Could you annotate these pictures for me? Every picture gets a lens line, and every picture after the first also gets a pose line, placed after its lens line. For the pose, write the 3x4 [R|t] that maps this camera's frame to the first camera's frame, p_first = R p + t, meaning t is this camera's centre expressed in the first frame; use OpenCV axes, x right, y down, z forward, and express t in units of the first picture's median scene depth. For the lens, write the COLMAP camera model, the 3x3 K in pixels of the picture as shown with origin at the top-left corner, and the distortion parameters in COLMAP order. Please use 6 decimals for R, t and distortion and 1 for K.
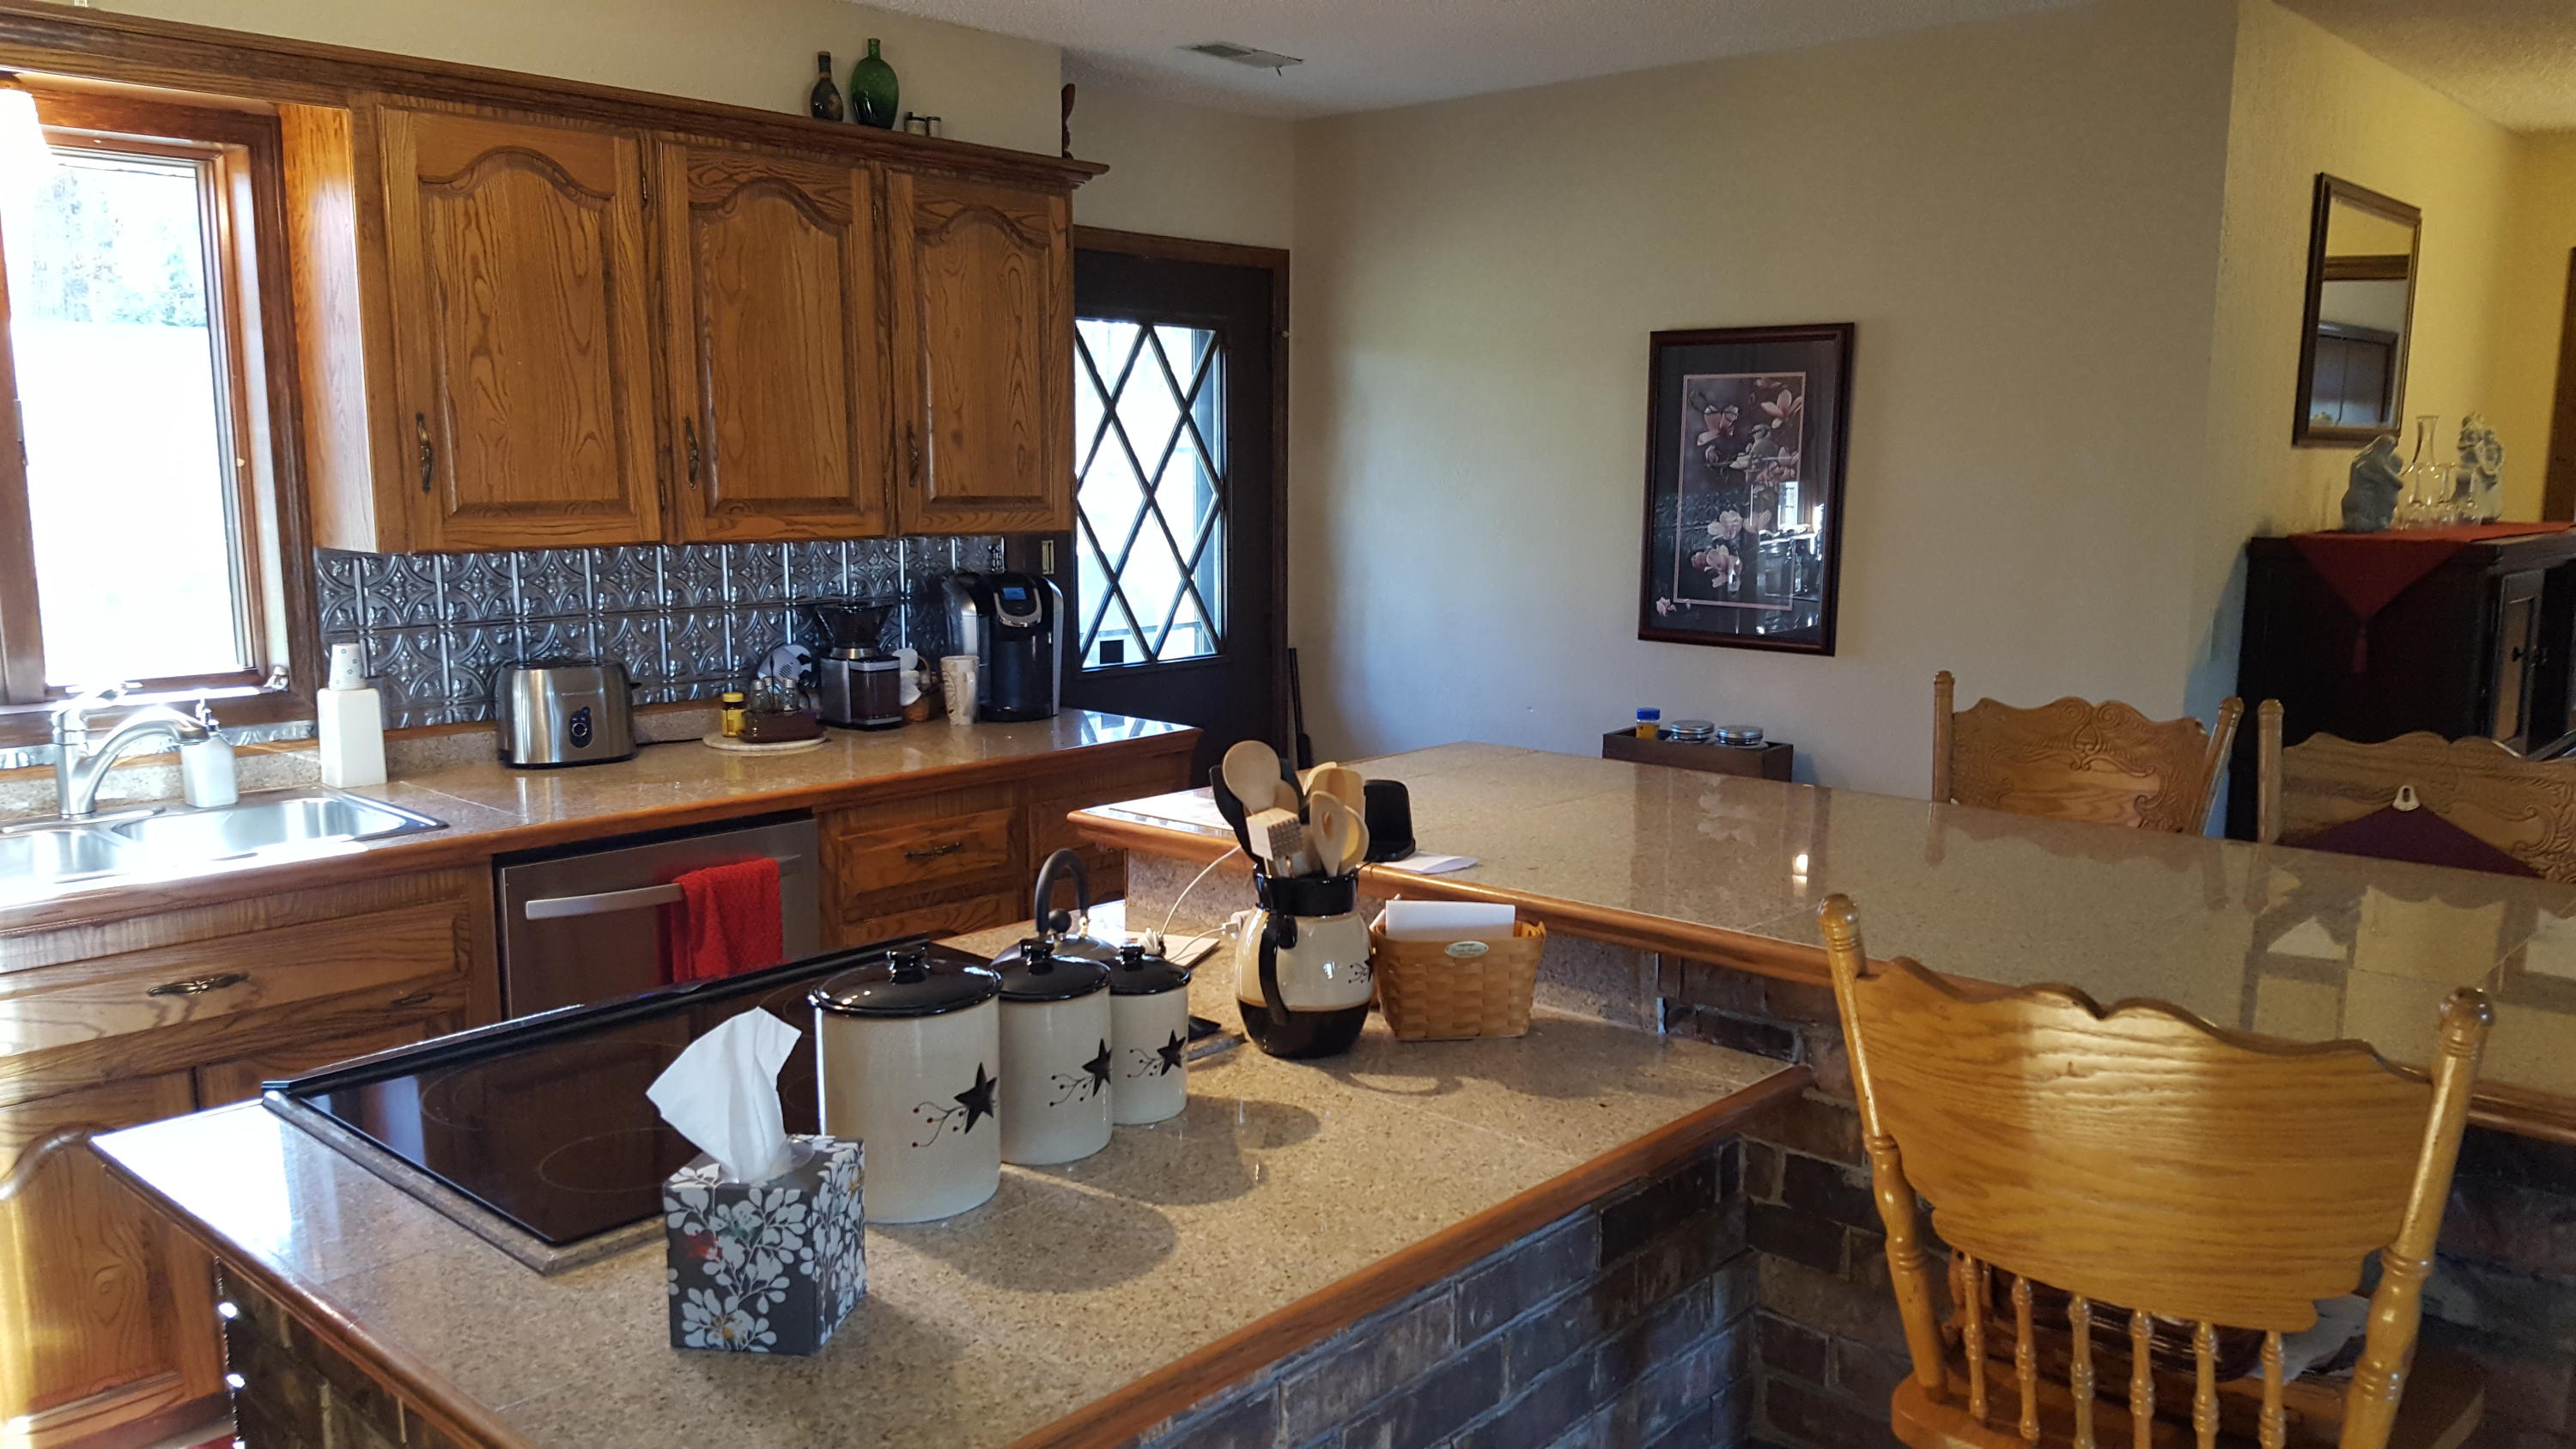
lens RADIAL K [[1897.5, 0, 1295.3], [0, 1897.5, 806.9], [0, 0, 1]] dist [0.054769, -0.087944]
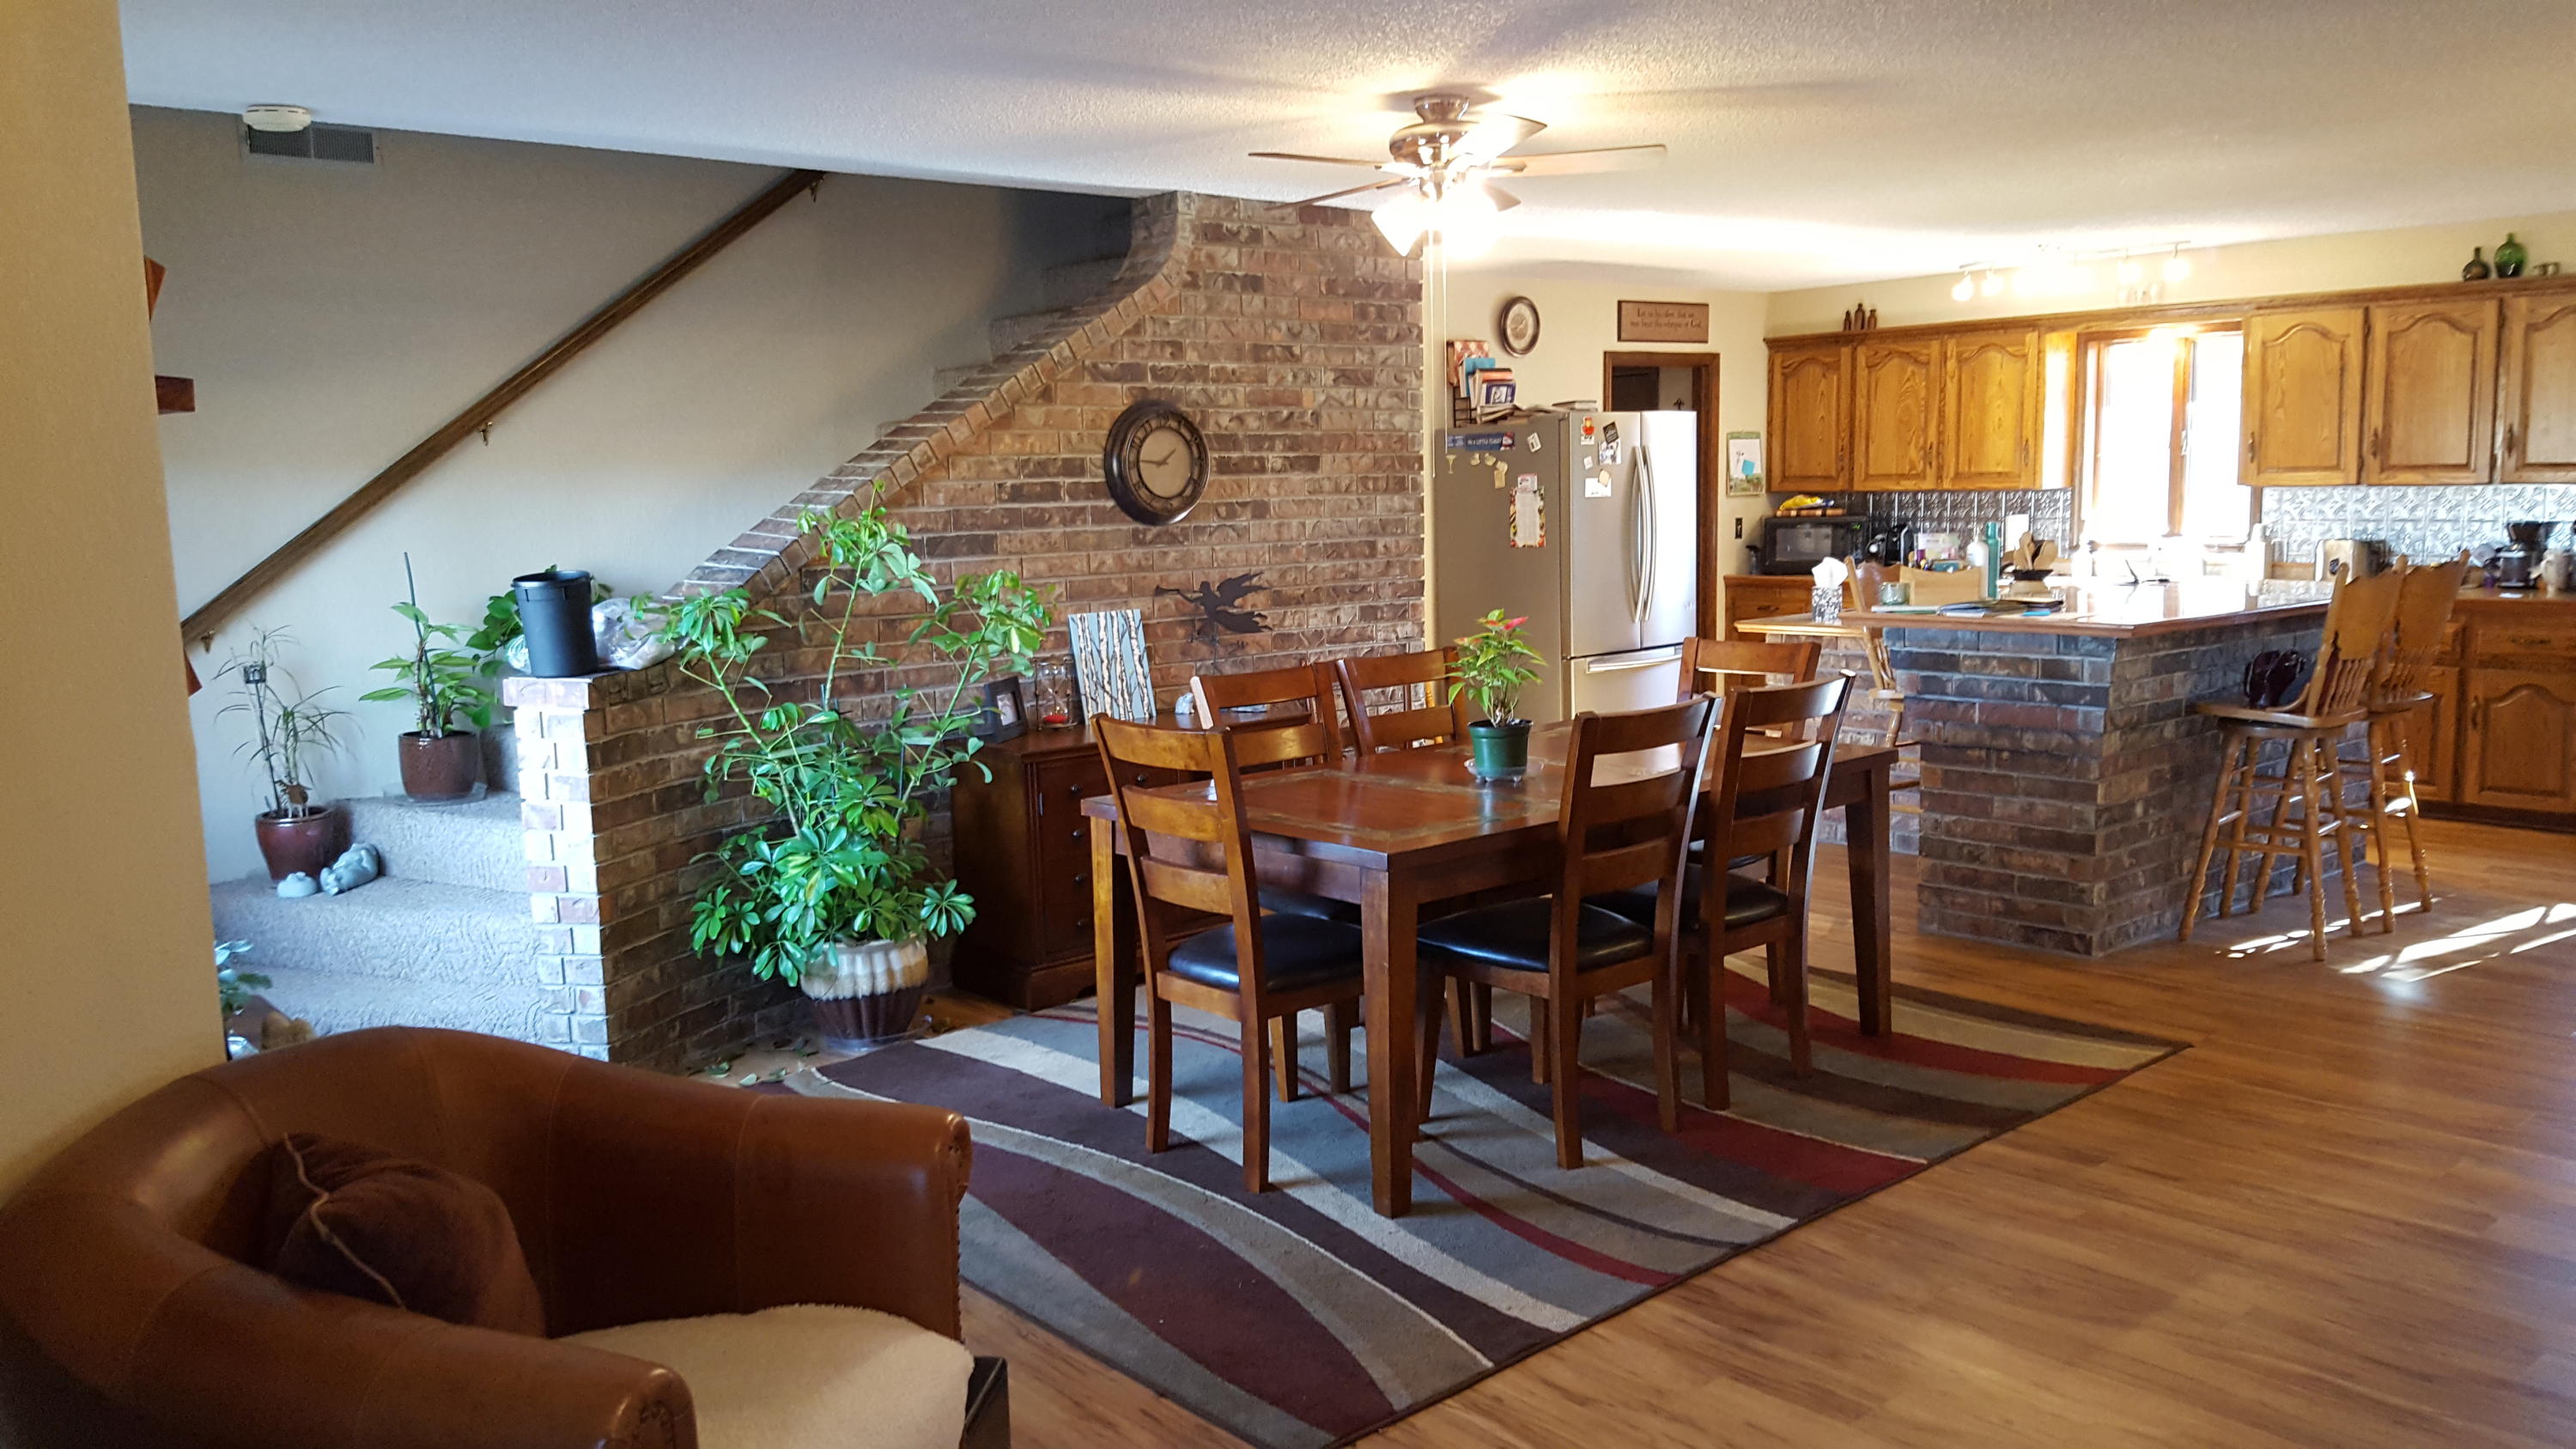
lens RADIAL K [[1928.2, 0, 1274.2], [0, 1928.2, 768.7], [0, 0, 1]] dist [0.137672, -0.201510]
pose [[-0.119170, 0.147841, -0.981805, 1.950003], [-0.160381, 0.973000, 0.165981, 0.004473], [0.979835, 0.177243, -0.092241, 0.031425]]
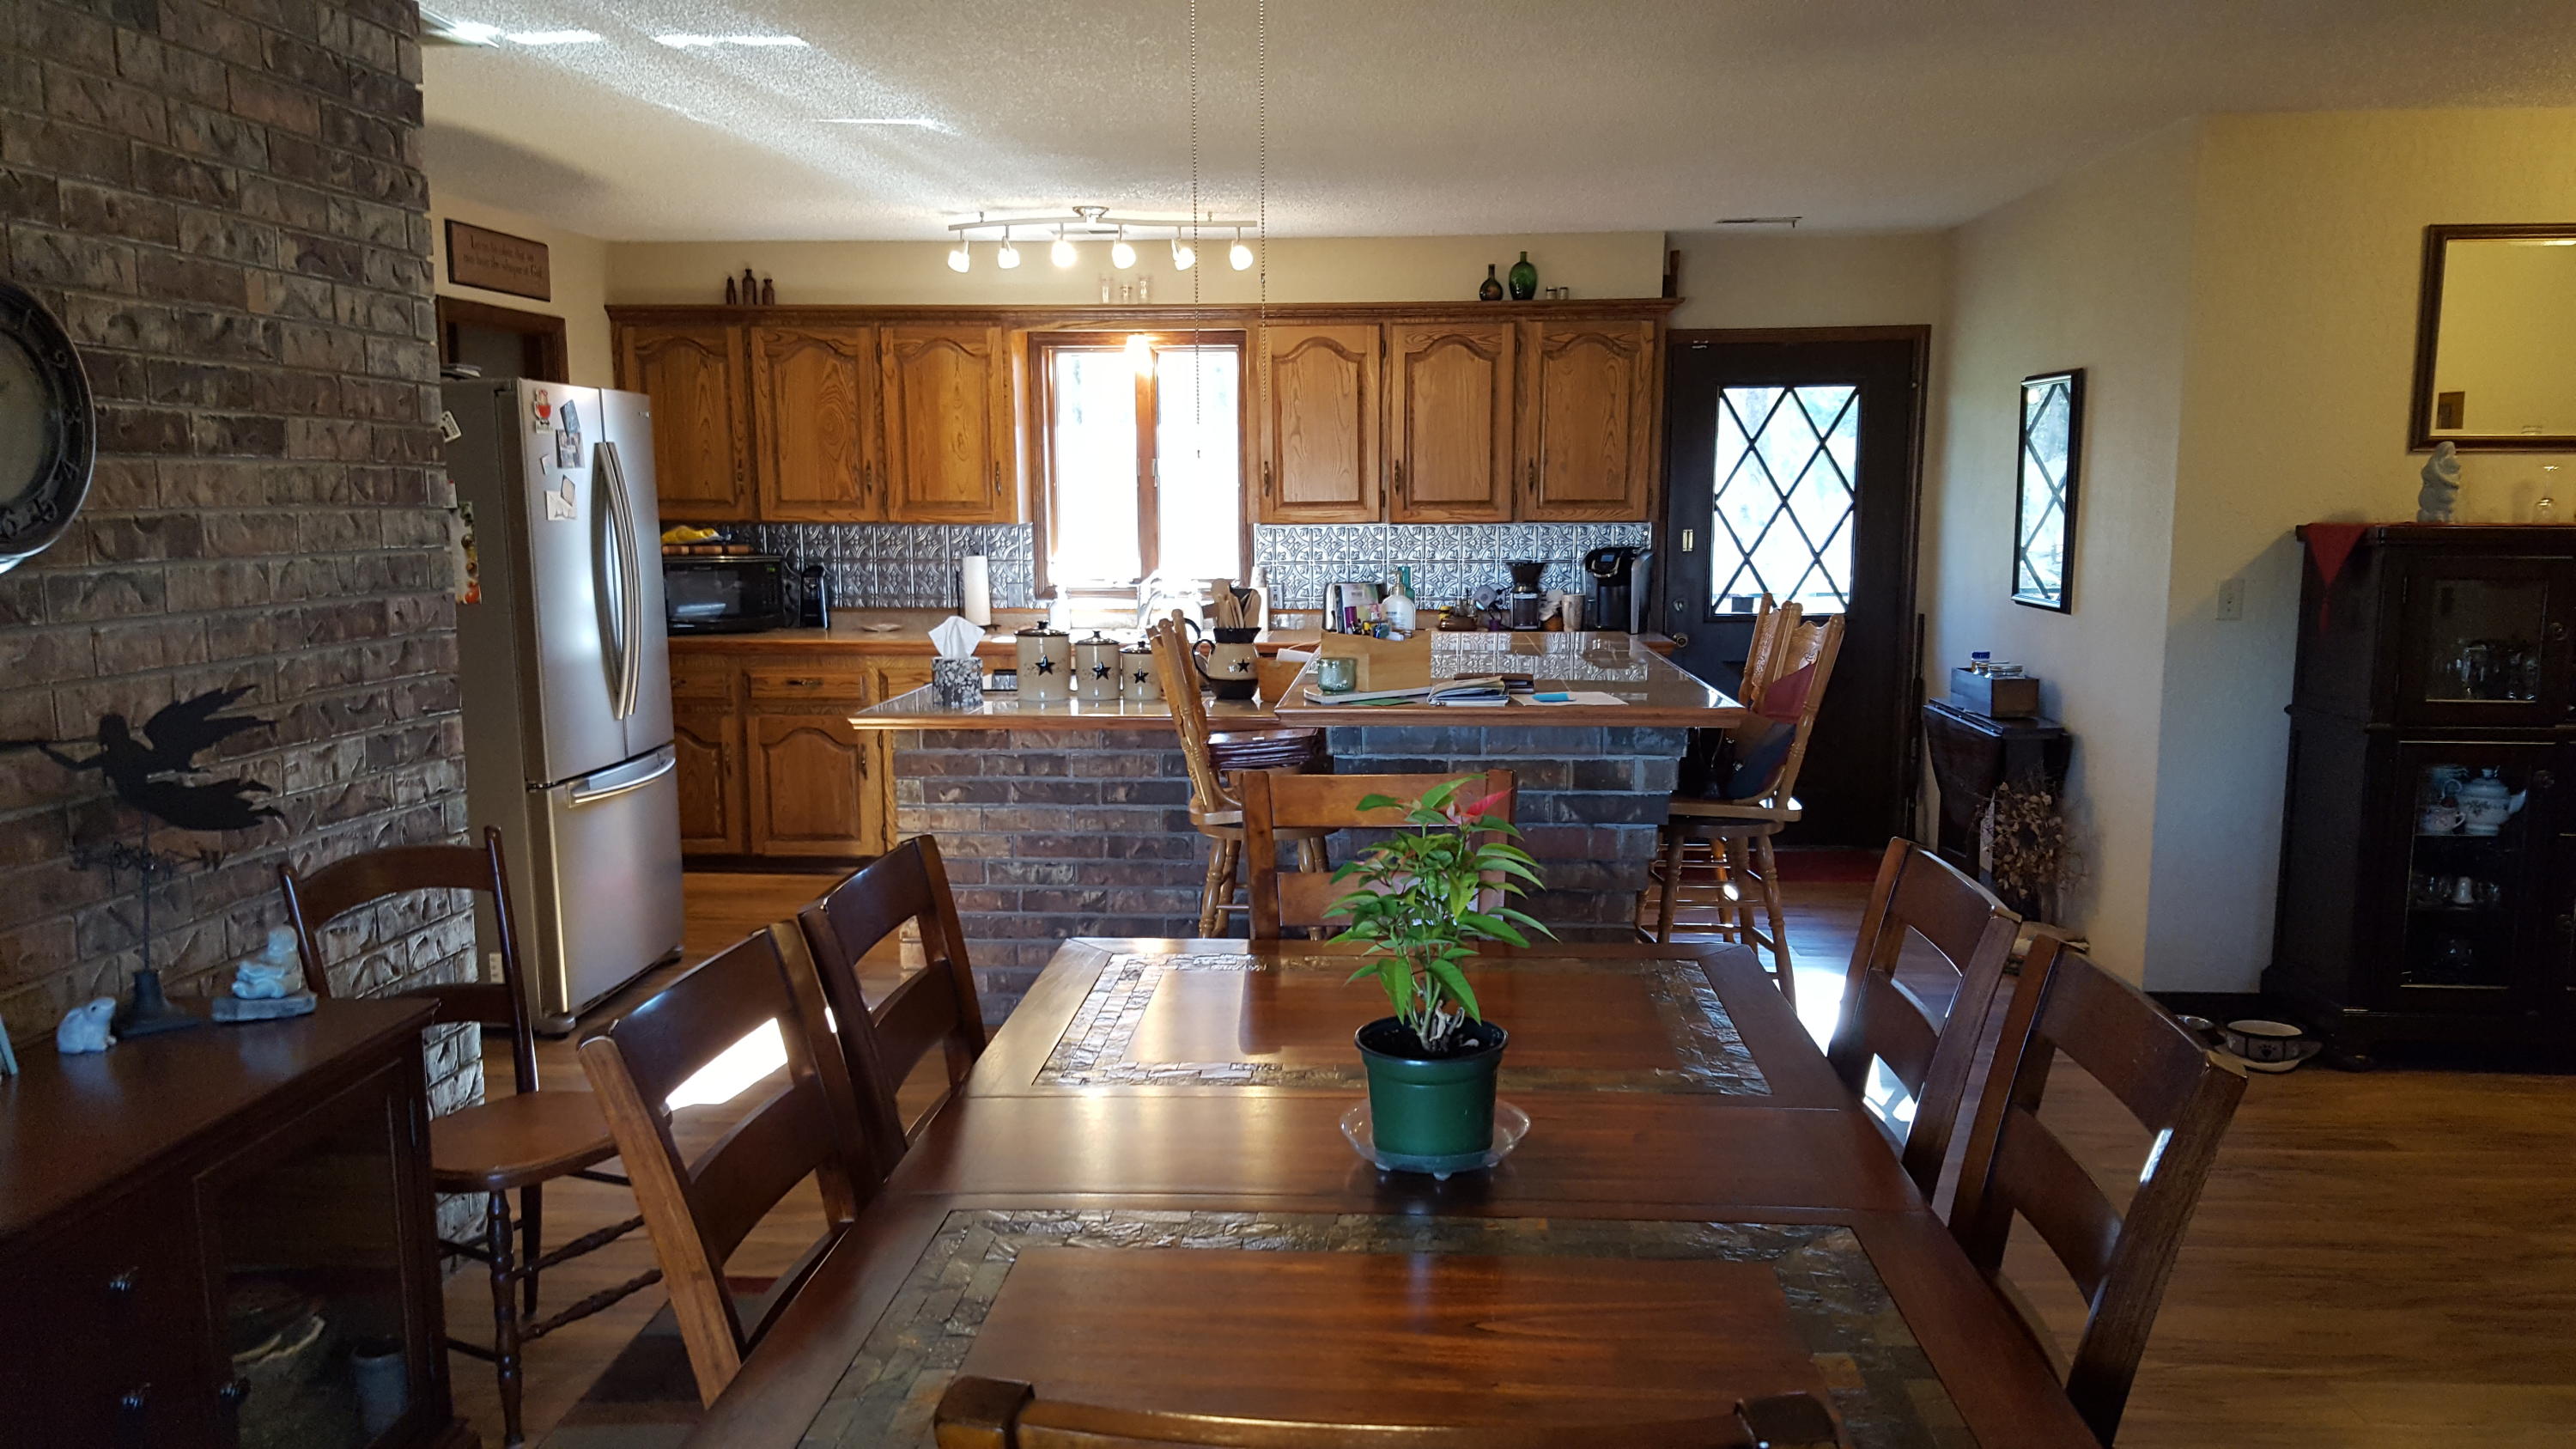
lens RADIAL K [[1928.2, 0, 1274.2], [0, 1928.2, 768.7], [0, 0, 1]] dist [0.137672, -0.201510]
pose [[0.621165, 0.104899, -0.776627, 1.107860], [-0.136856, 0.990293, 0.024298, 0.077491], [0.771637, 0.091193, 0.629492, -0.314851]]
